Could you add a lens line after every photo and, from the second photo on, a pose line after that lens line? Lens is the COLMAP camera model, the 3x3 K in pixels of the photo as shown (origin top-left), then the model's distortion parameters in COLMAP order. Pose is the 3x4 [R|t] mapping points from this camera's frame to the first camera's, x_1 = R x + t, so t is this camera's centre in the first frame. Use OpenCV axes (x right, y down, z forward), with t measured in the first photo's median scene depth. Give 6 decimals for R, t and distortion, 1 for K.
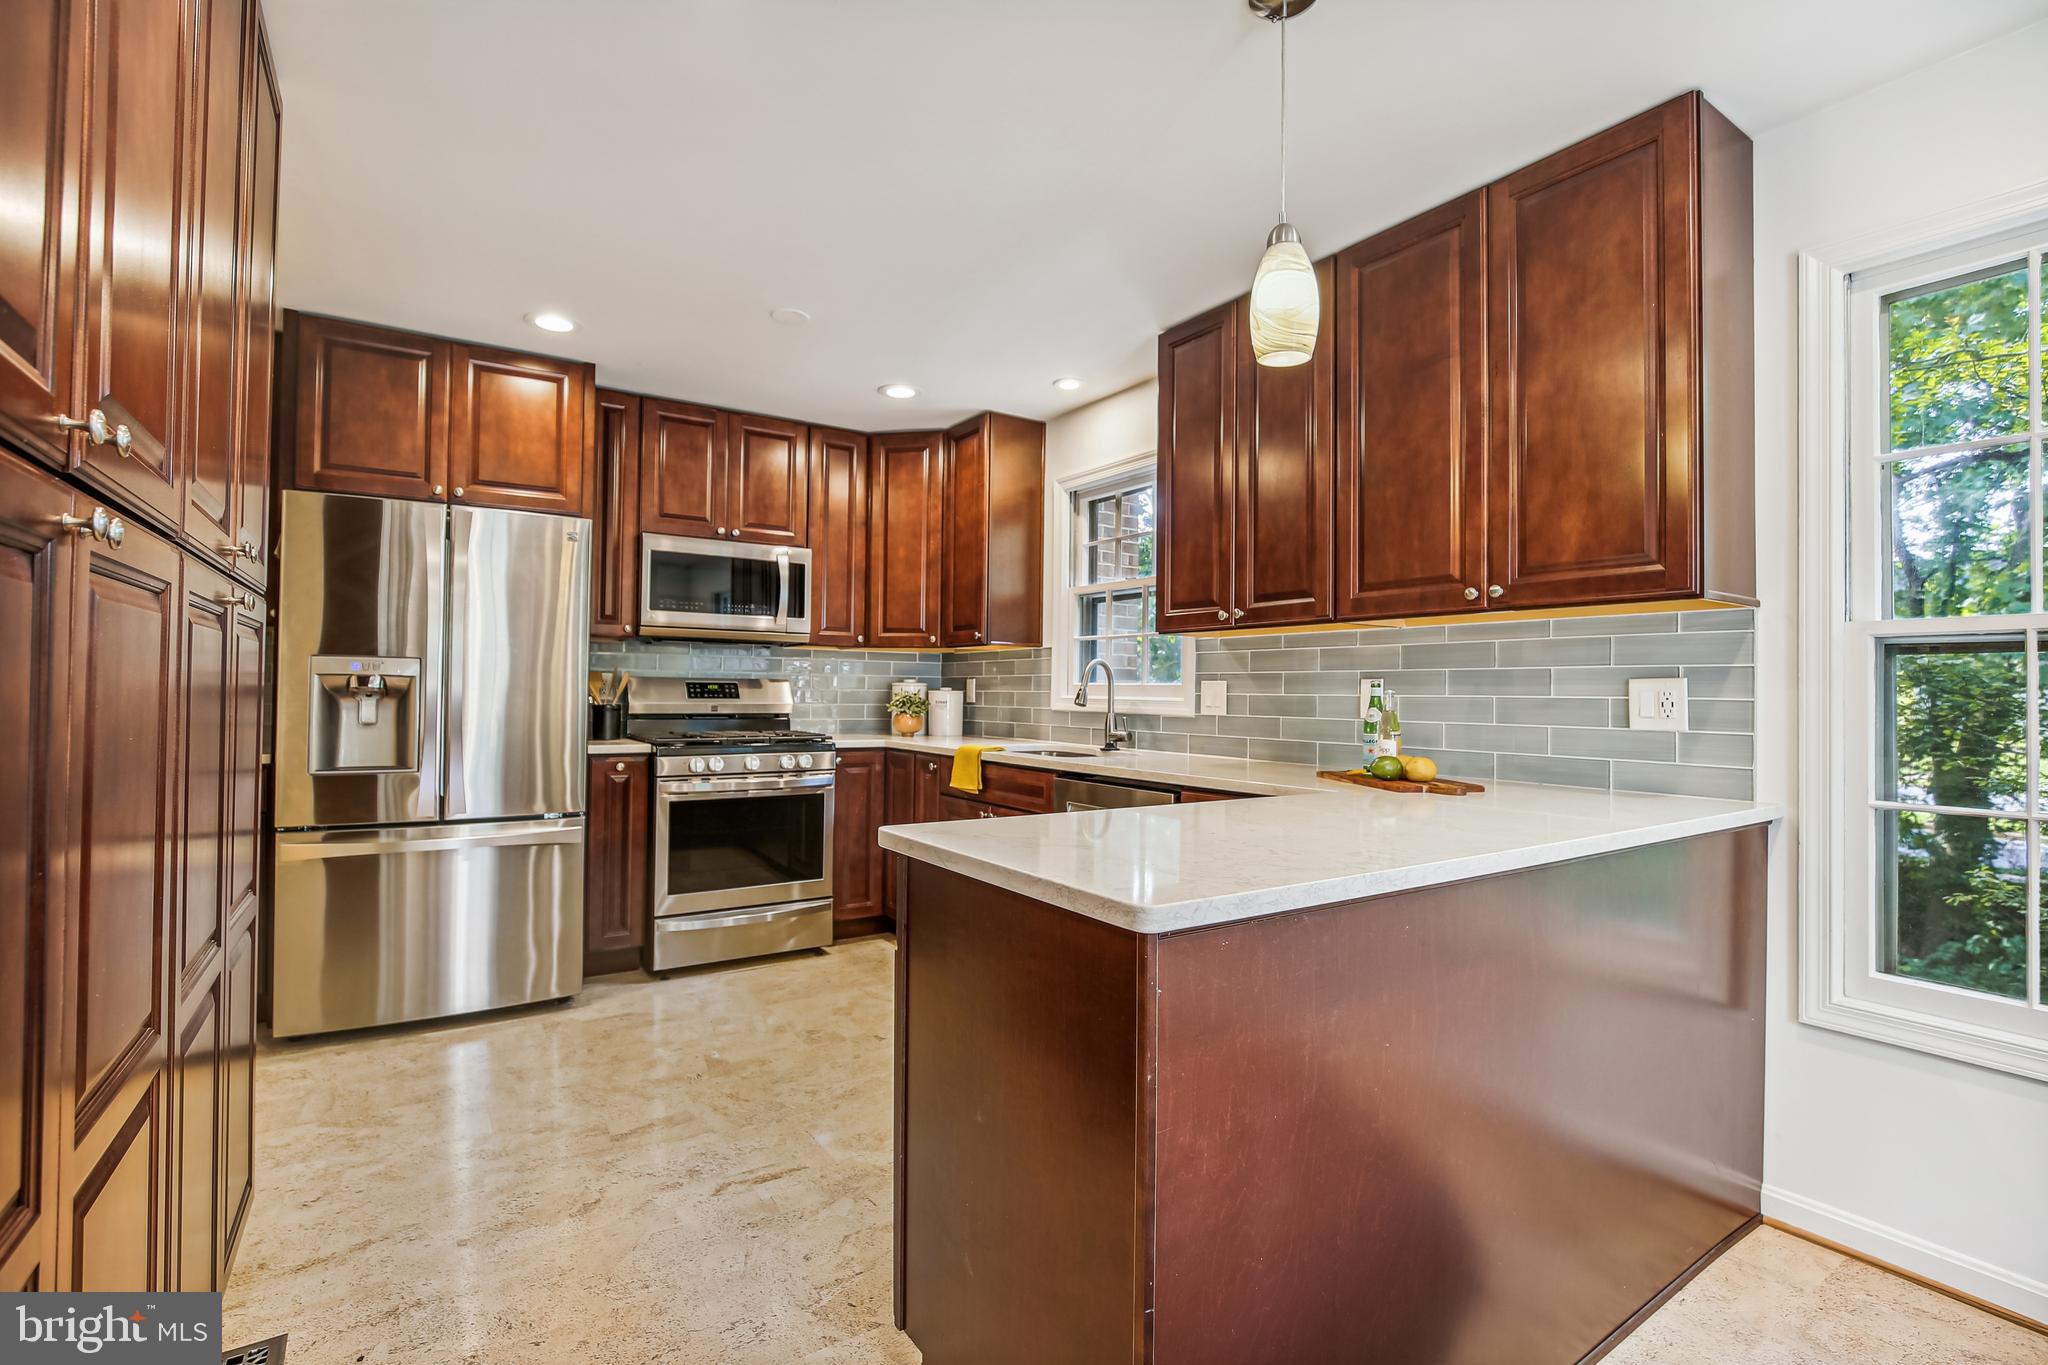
lens RADIAL K [[959.3, 0, 1017.7], [0, 959.3, 686.6], [0, 0, 1]] dist [-0.027126, 0.006849]
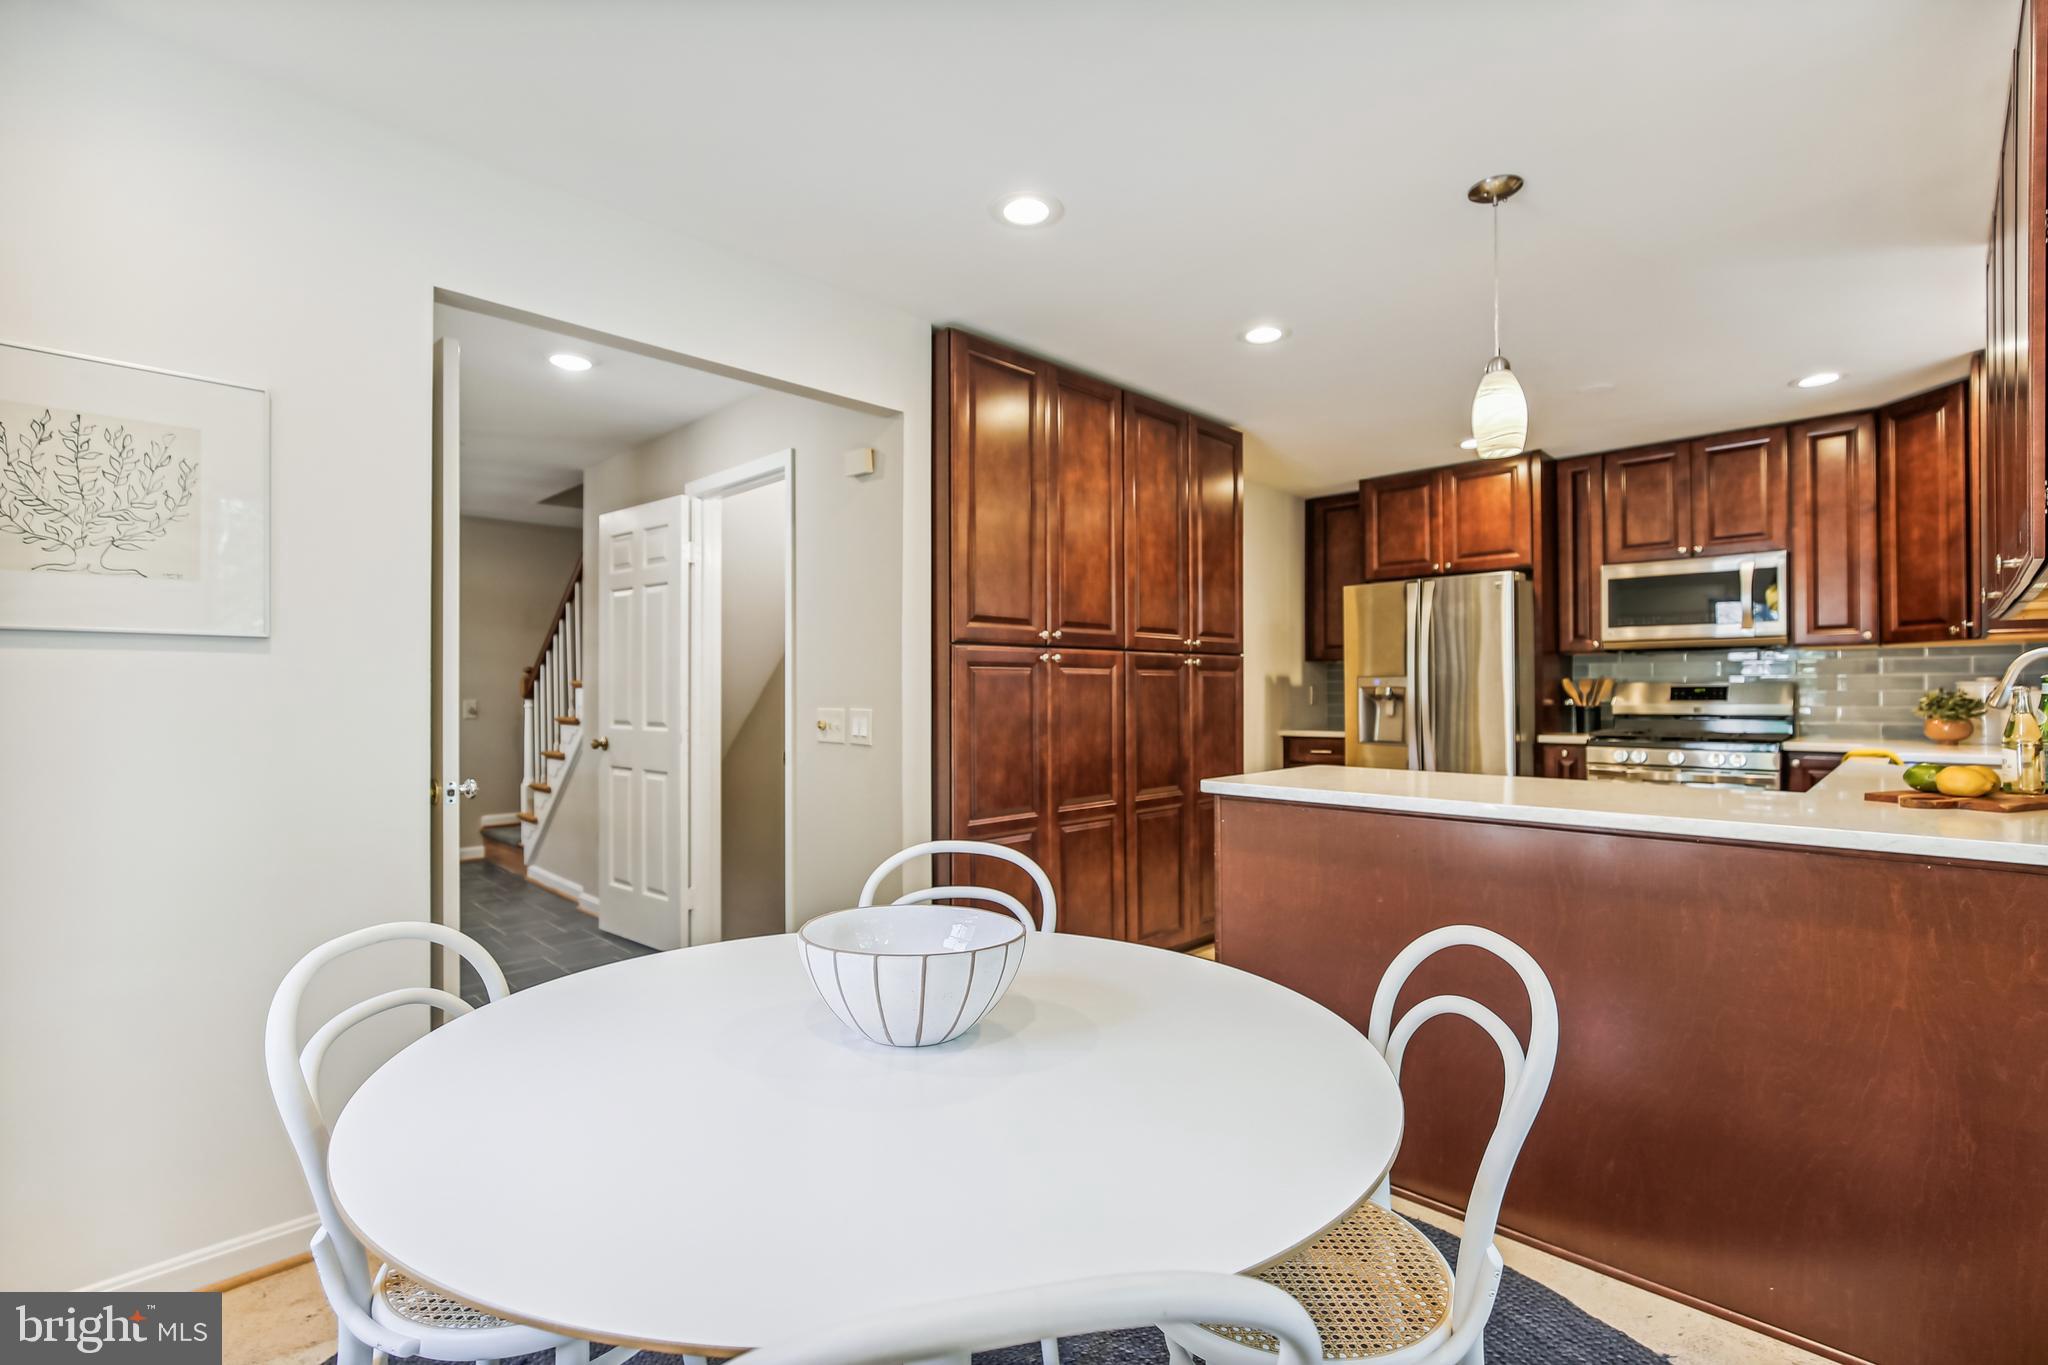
lens RADIAL K [[944.0, 0, 1025.8], [0, 944.0, 690.9], [0, 0, 1]] dist [0.003589, 0.002350]
pose [[0.221387, -0.017072, -0.975037, 0.695936], [0.012869, 0.999811, -0.014584, 0.008391], [0.975101, -0.009319, 0.221565, 0.008700]]
